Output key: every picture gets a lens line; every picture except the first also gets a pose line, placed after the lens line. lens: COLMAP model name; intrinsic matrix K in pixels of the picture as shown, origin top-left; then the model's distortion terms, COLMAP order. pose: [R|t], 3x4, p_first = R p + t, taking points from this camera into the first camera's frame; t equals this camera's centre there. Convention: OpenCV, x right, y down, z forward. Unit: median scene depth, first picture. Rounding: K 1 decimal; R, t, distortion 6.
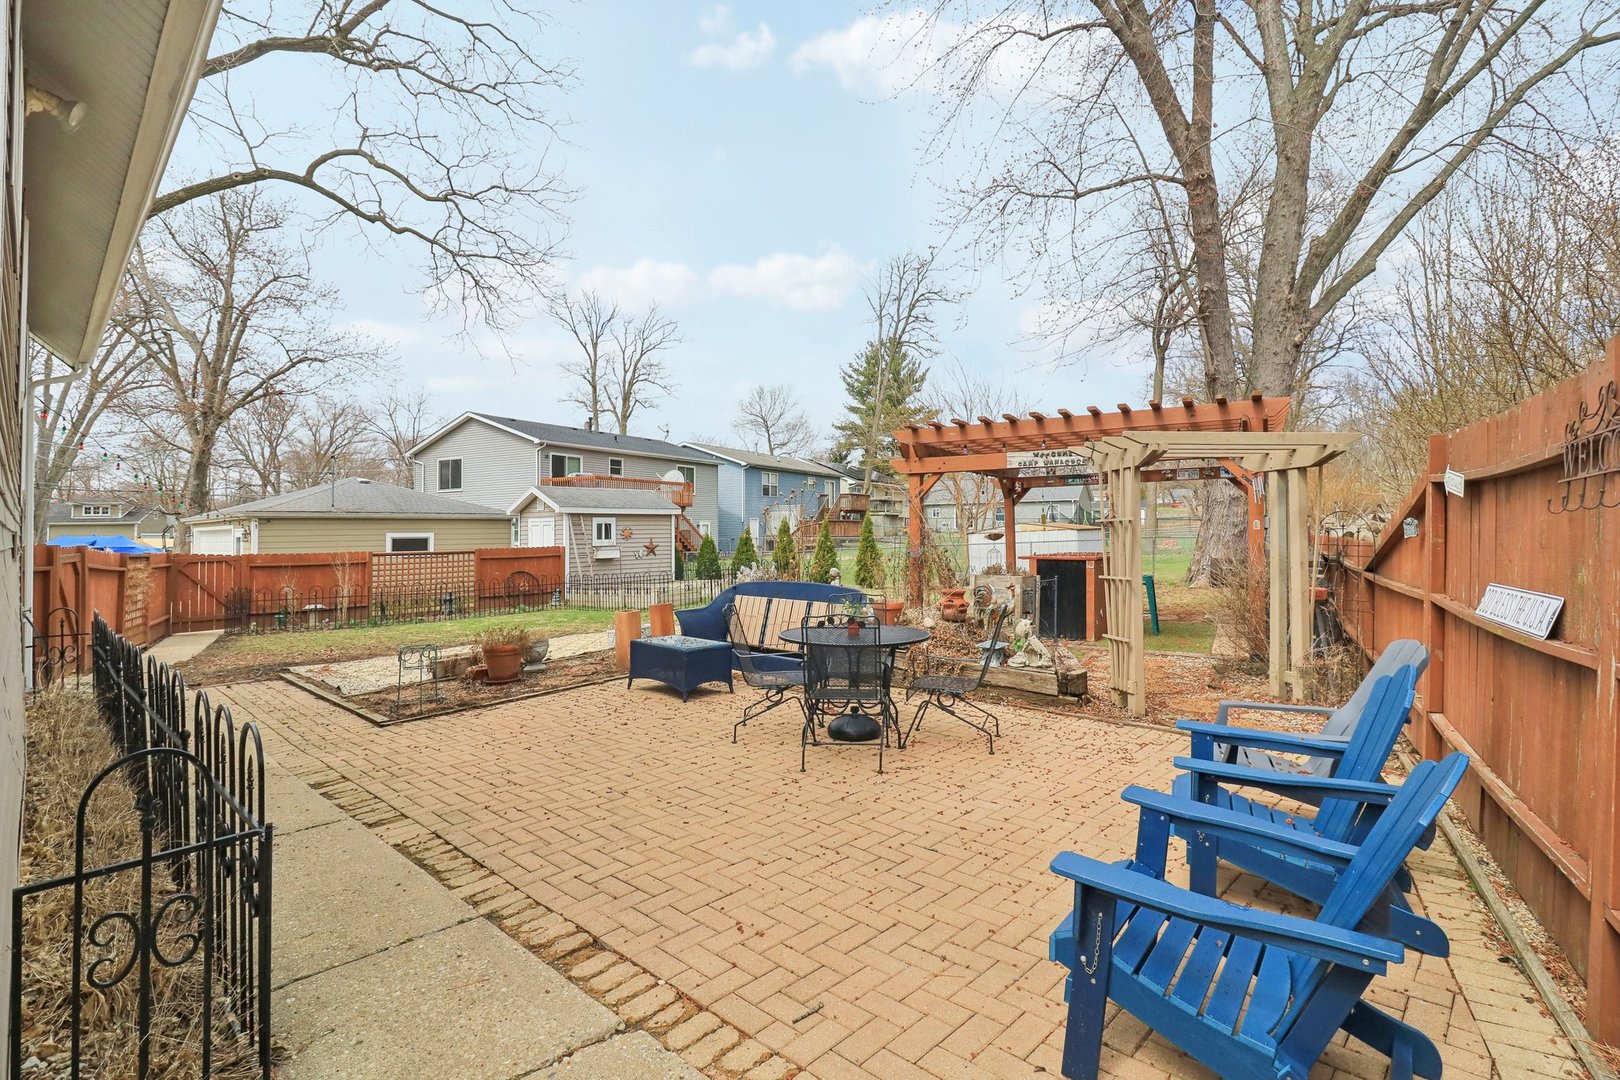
lens RADIAL K [[755.6, 0, 810.0], [0, 755.6, 540.0], [0, 0, 1]] dist [-0.000474, -0.000323]
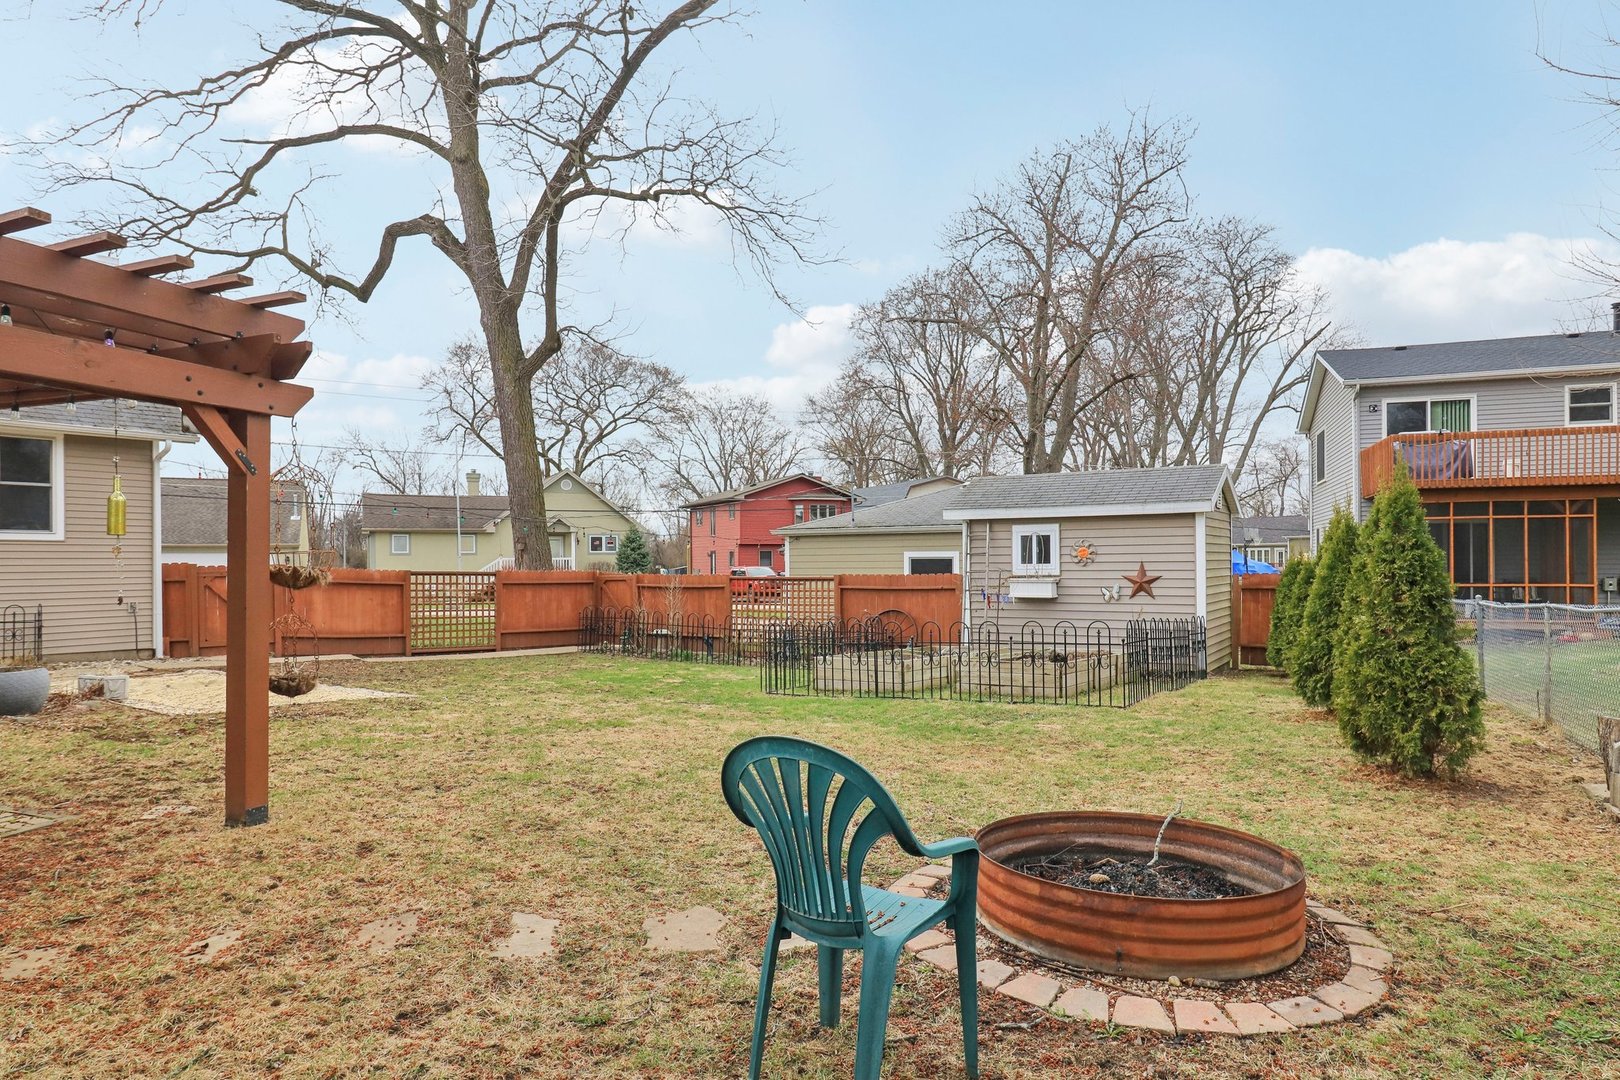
lens RADIAL K [[1065.1, 0, 808.3], [0, 1065.1, 557.7], [0, 0, 1]] dist [-0.000965, -0.025418]
pose [[0.158289, 0.010297, -0.987339, 0.489245], [-0.005864, 0.999938, 0.009488, -0.011971], [0.987375, 0.004288, 0.158340, 0.710191]]
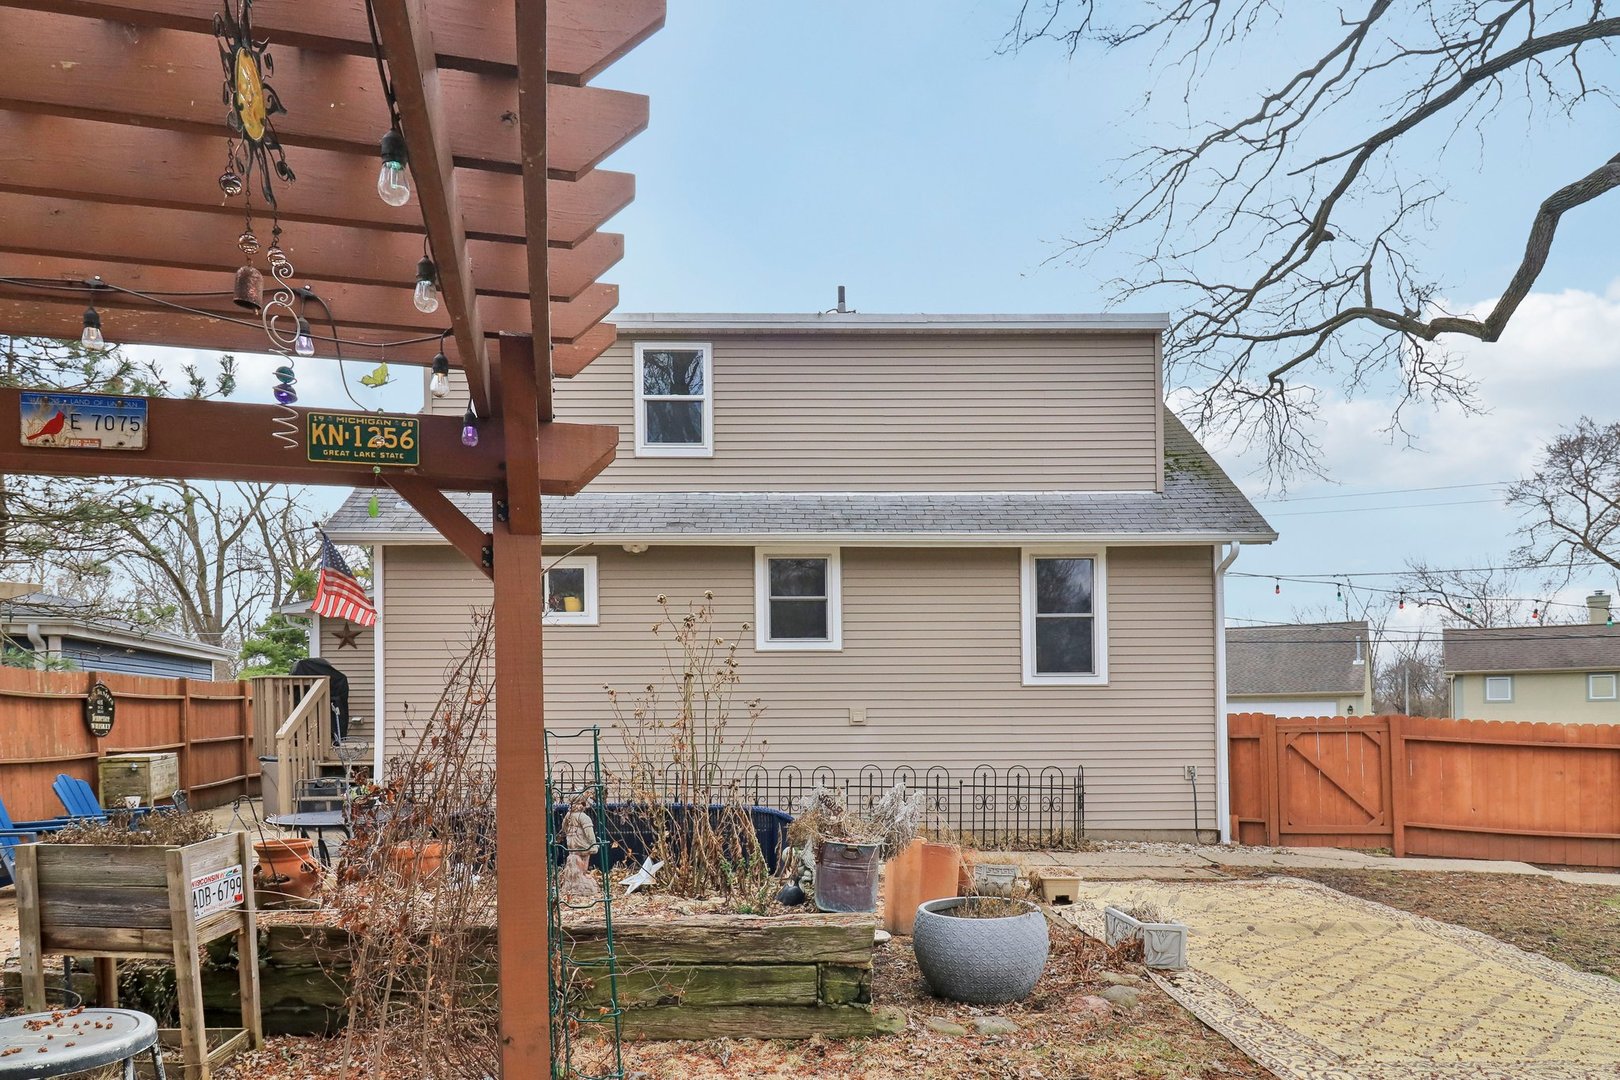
lens RADIAL K [[947.2, 0, 805.7], [0, 947.2, 701.1], [0, 0, 1]] dist [0.020310, -0.001188]
pose [[-0.711725, 0.006778, -0.702426, 0.159782], [0.009953, 0.999950, -0.000437, -0.006283], [0.702388, -0.007302, -0.711757, 0.567152]]
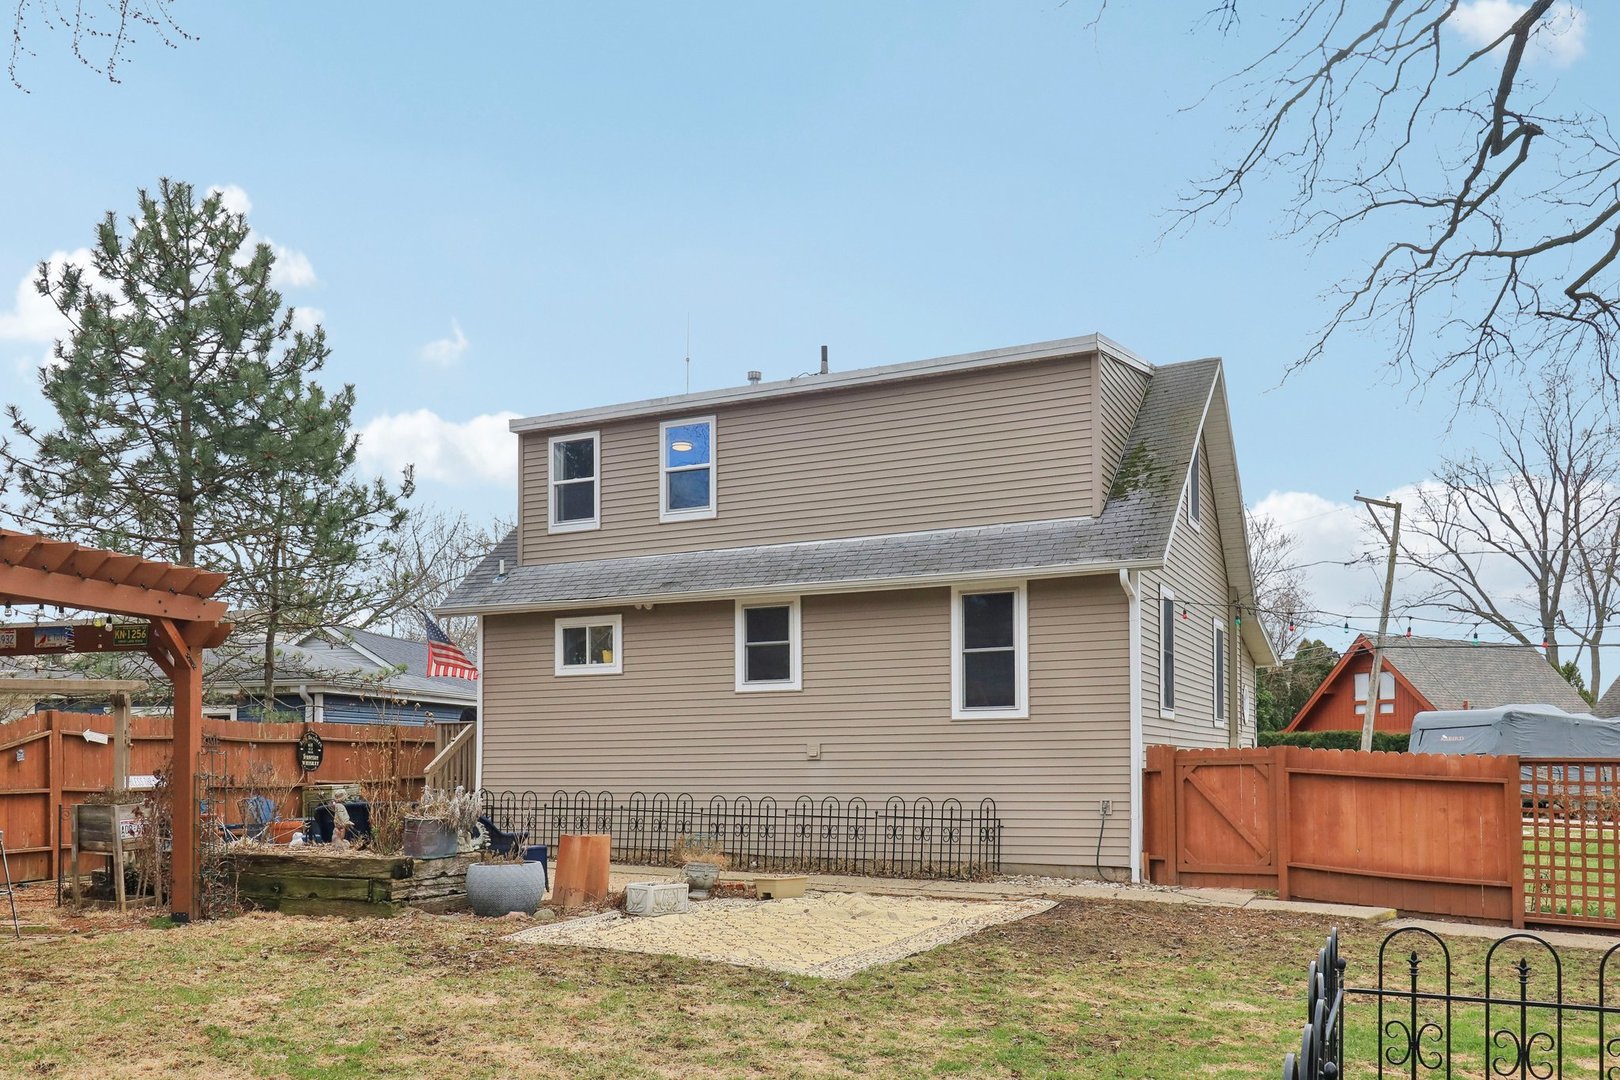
lens RADIAL K [[1424.5, 0, 814.2], [0, 1424.5, 679.8], [0, 0, 1]] dist [0.053848, -0.003838]
pose [[-0.961782, 0.002706, -0.273803, -0.000955], [0.017723, 0.998470, -0.052388, 0.003967], [0.273243, -0.055239, -0.960358, 1.032437]]
